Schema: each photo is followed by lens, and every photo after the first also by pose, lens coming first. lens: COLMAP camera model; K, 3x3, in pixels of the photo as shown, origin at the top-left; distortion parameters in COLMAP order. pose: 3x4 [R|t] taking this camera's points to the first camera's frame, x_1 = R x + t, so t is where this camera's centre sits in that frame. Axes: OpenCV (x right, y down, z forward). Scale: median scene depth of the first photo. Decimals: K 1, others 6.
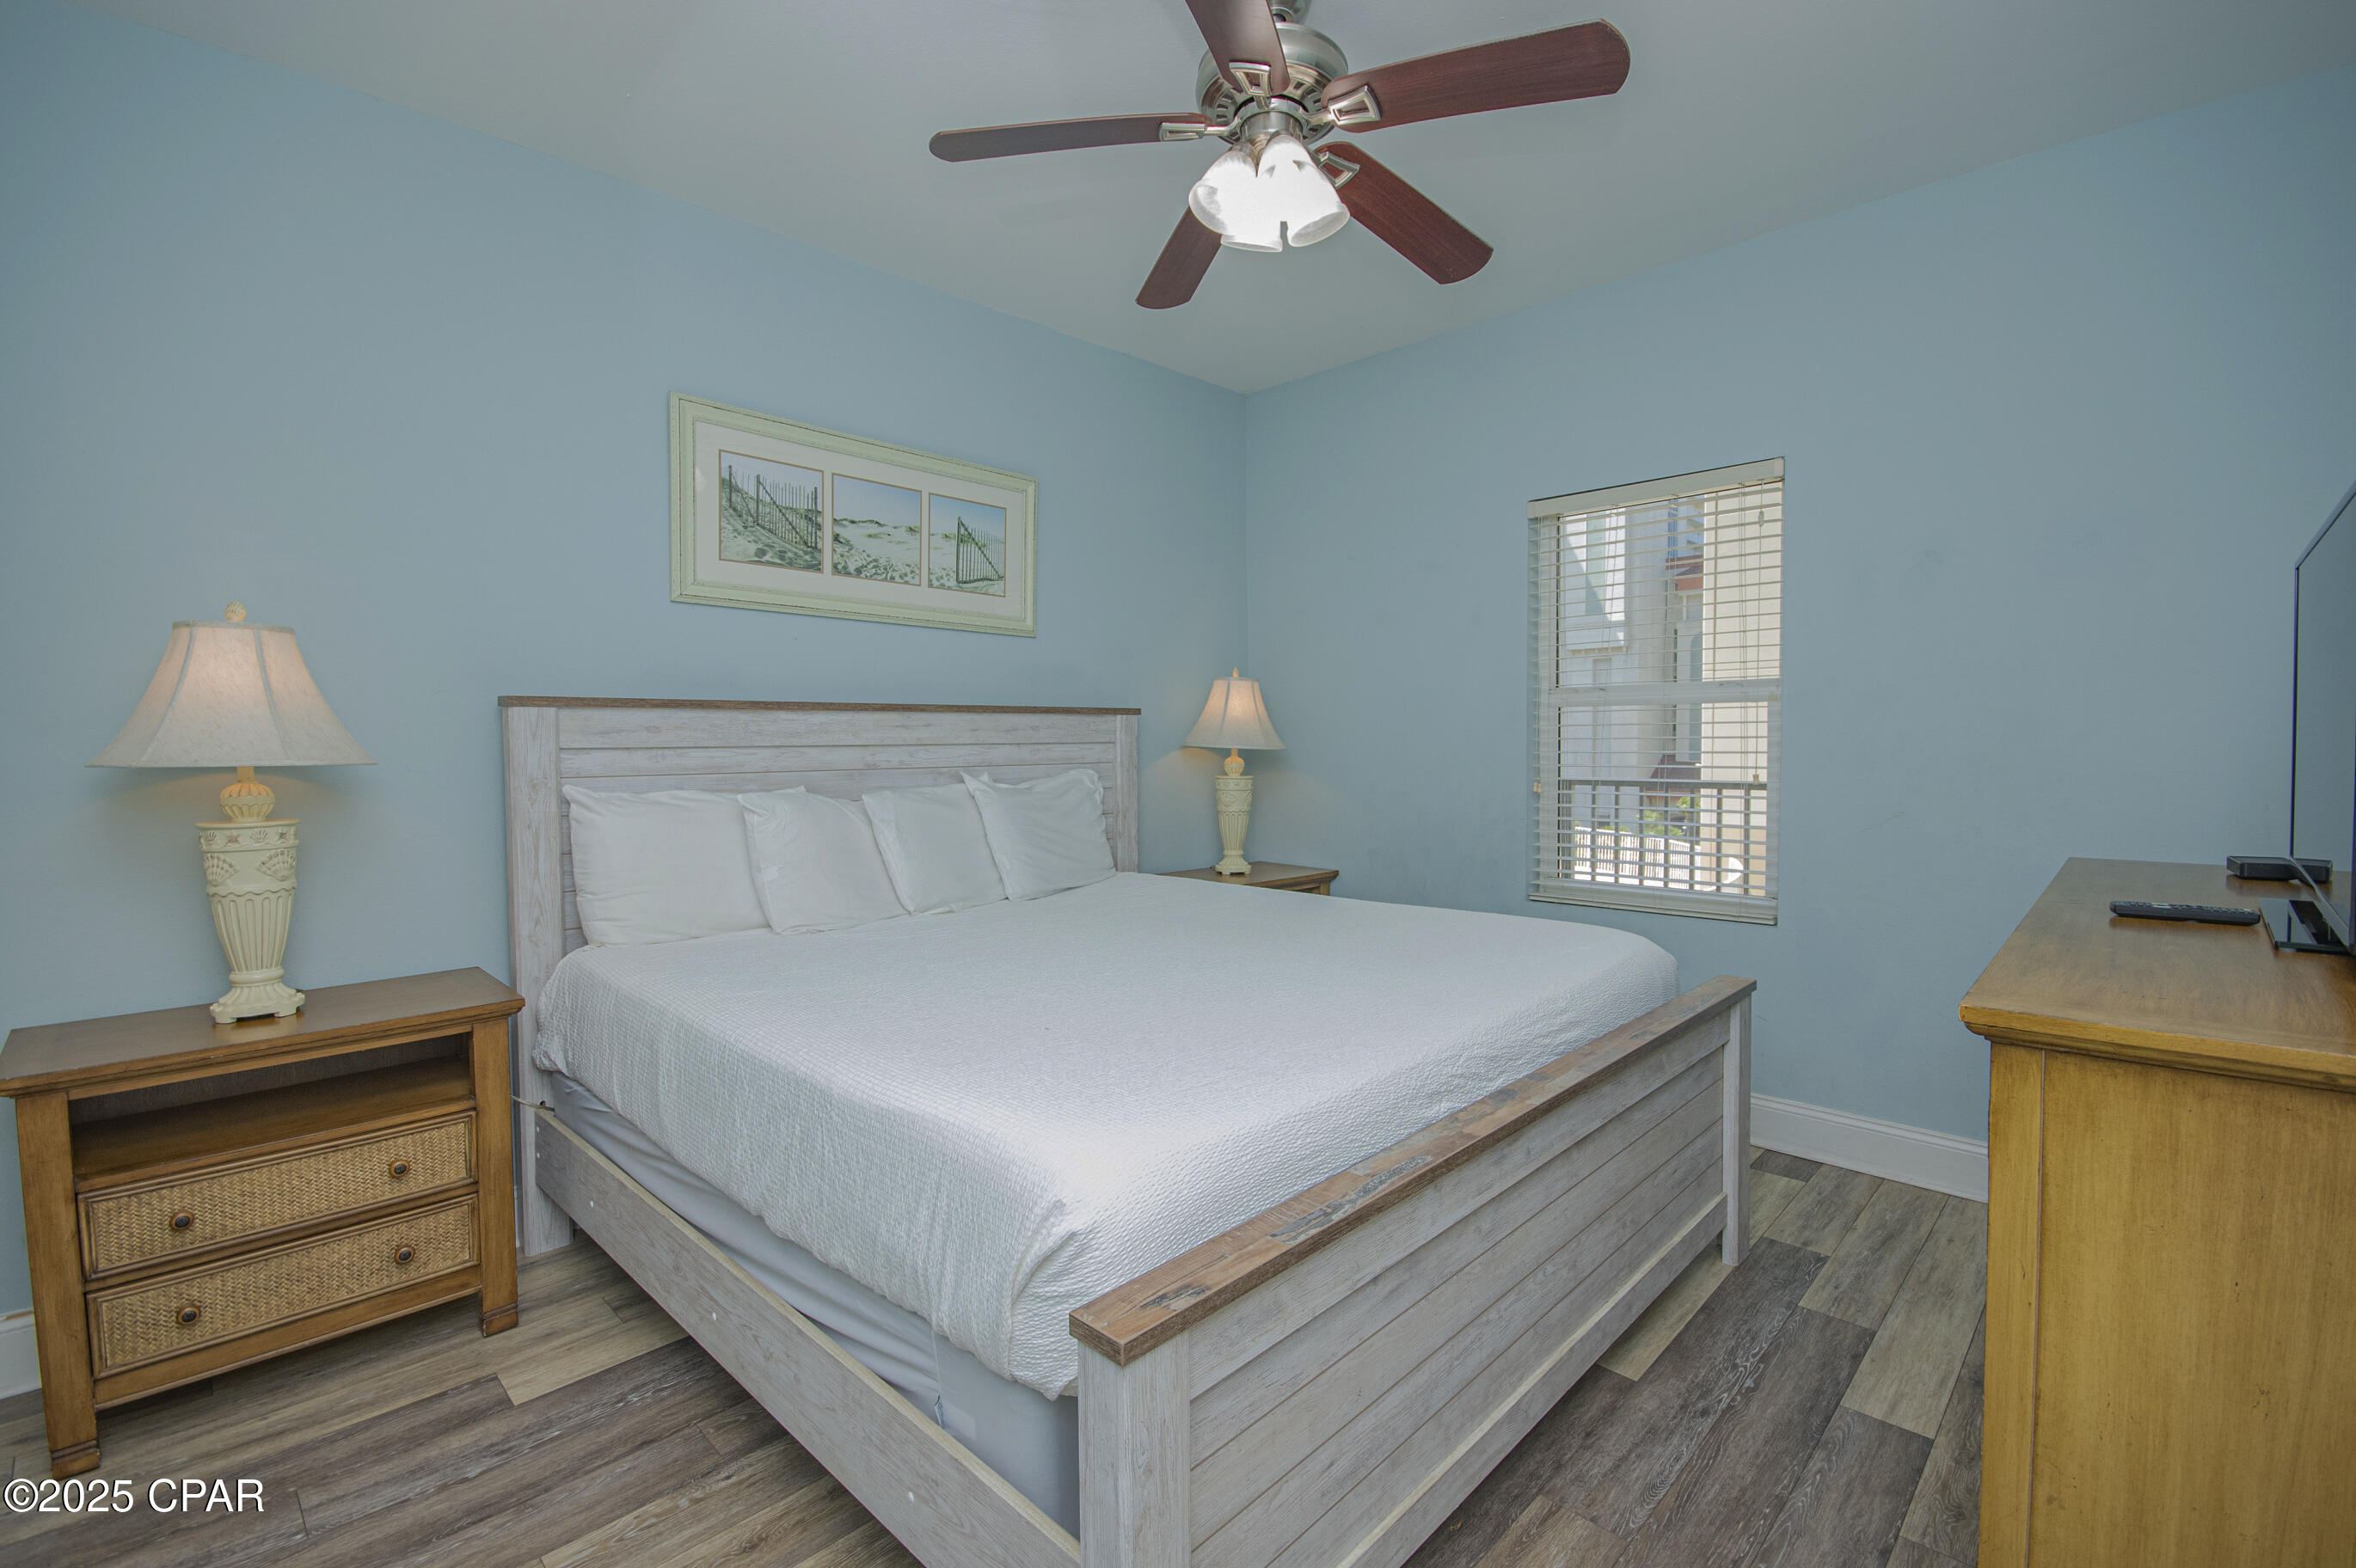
lens RADIAL K [[1037.1, 0, 1188.5], [0, 1037.1, 779.7], [0, 0, 1]] dist [0.014521, -0.016233]
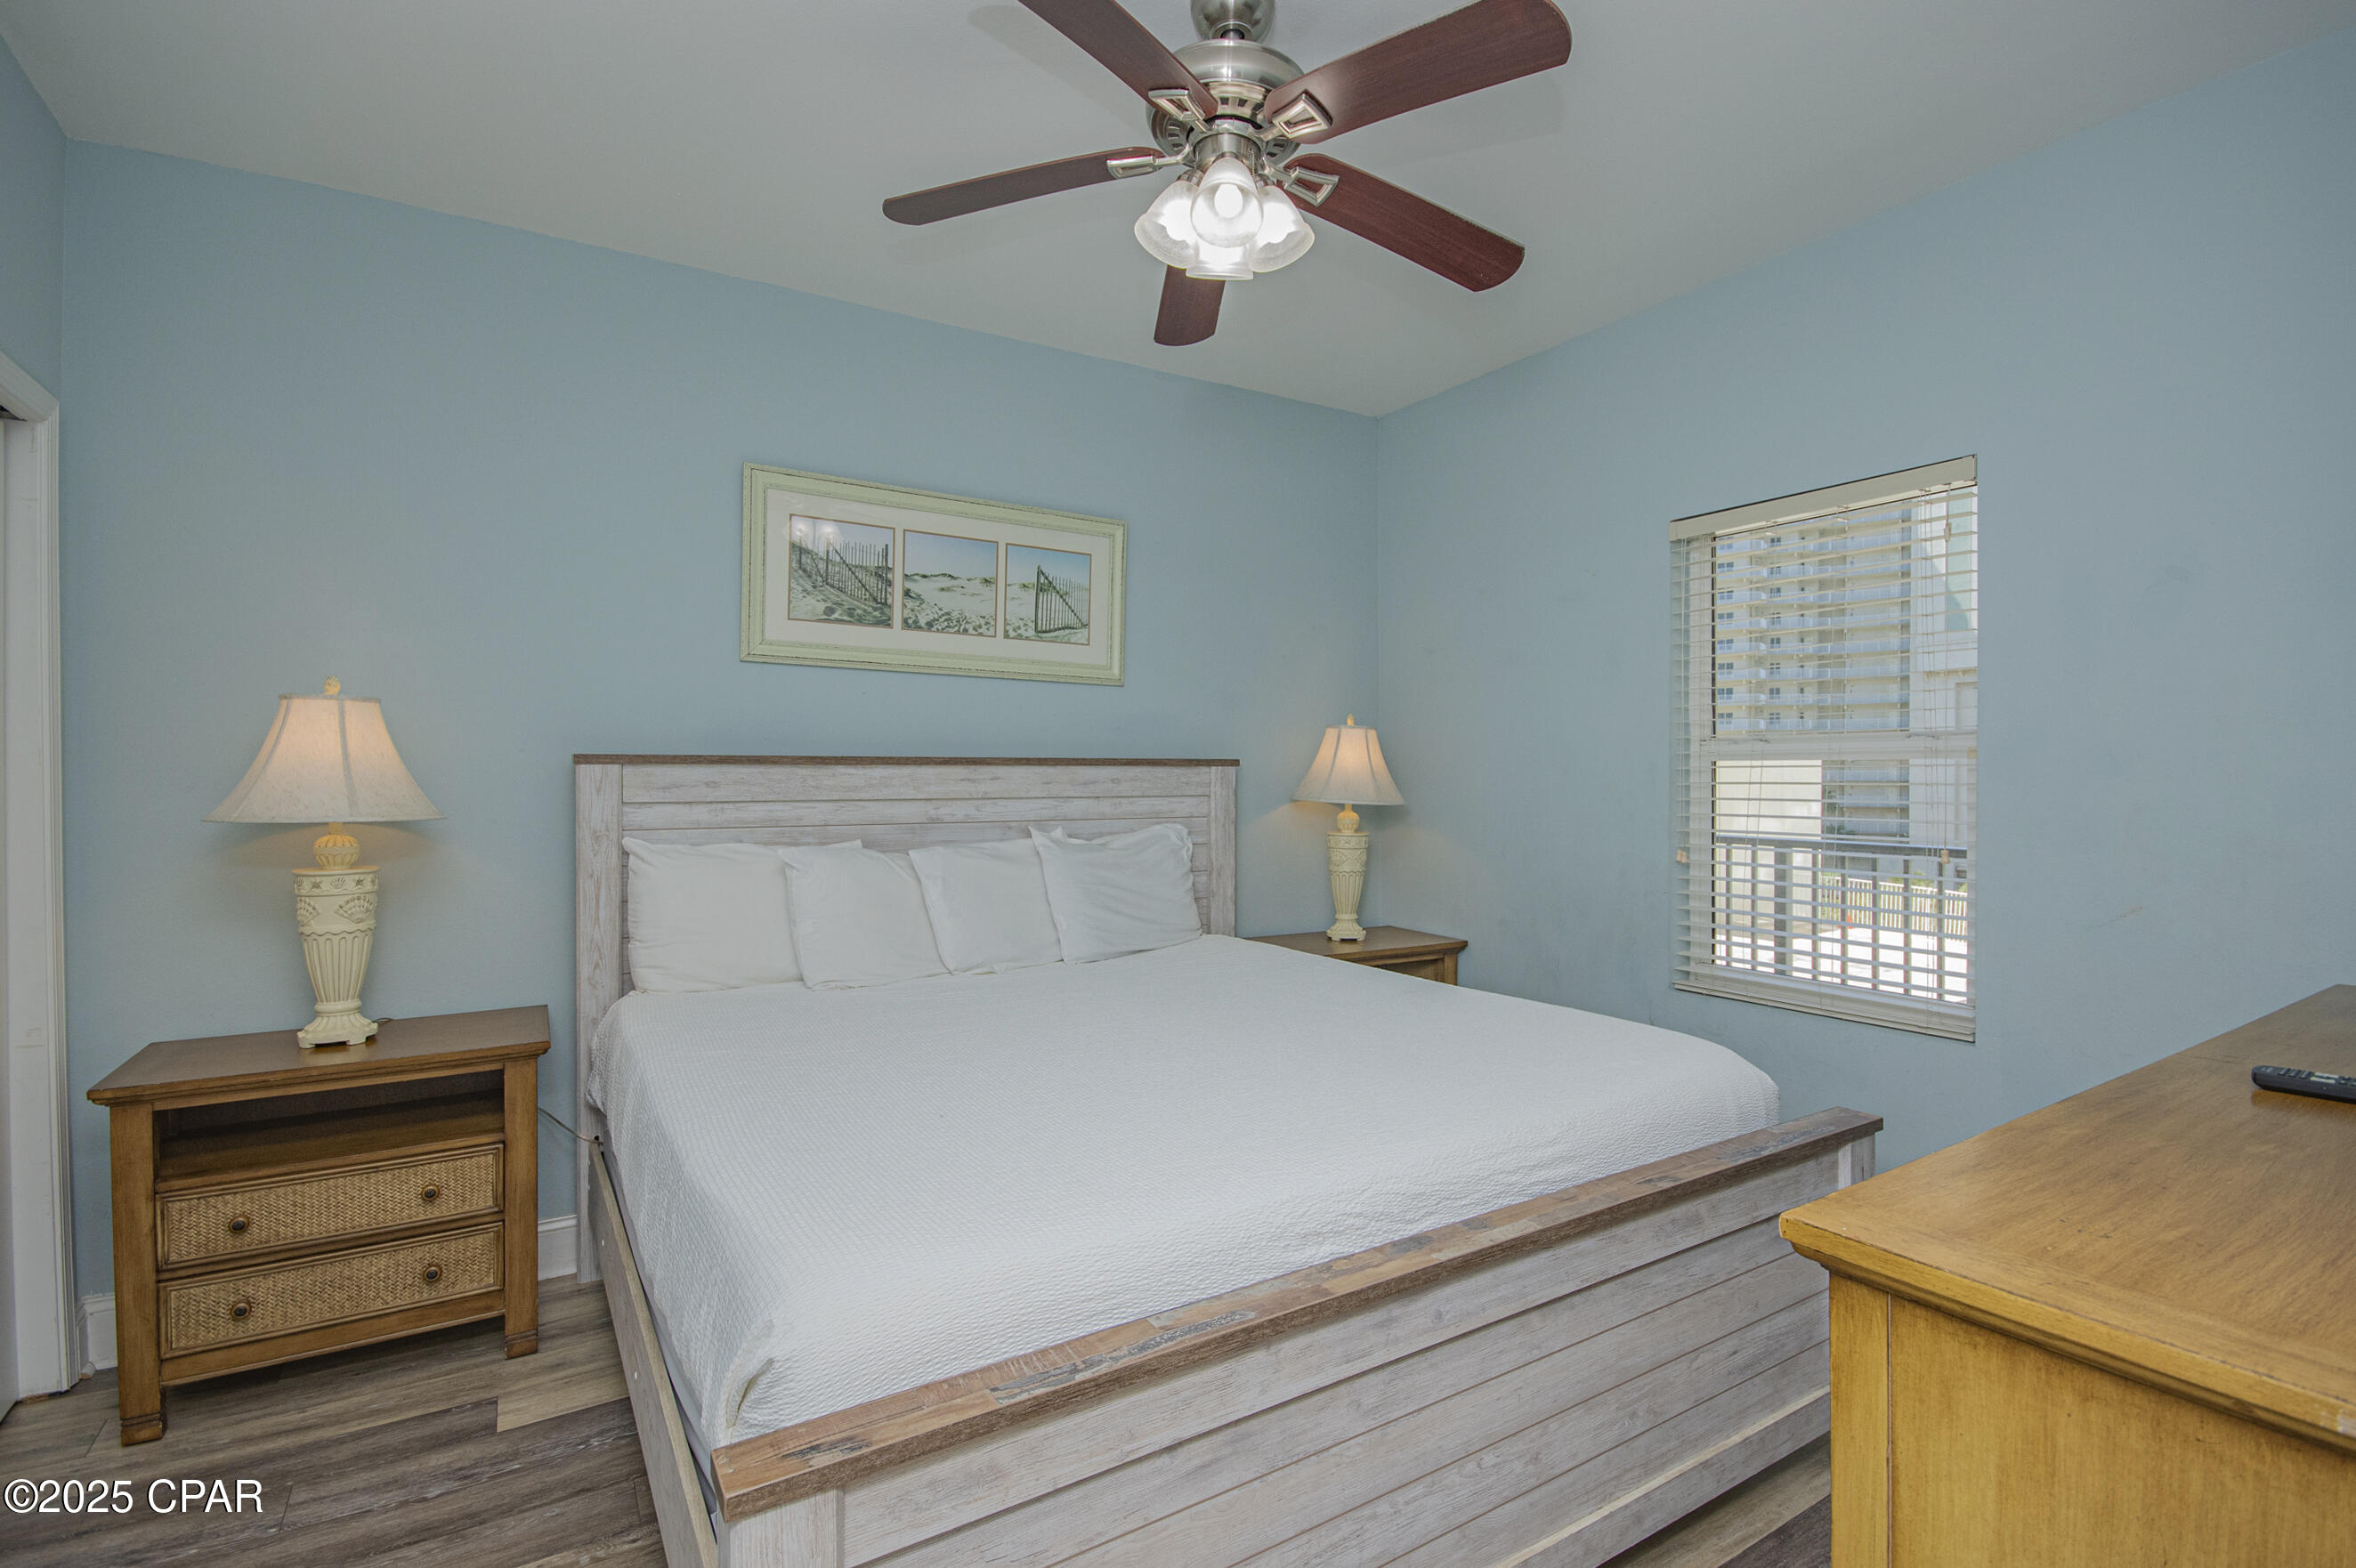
lens RADIAL K [[1090.9, 0, 1182.9], [0, 1090.9, 779.3], [0, 0, 1]] dist [0.014474, -0.014961]
pose [[0.970062, 0.008947, -0.242694, 0.266017], [-0.017151, 0.999350, -0.031713, -0.033774], [0.242252, 0.034926, 0.969584, 0.062859]]
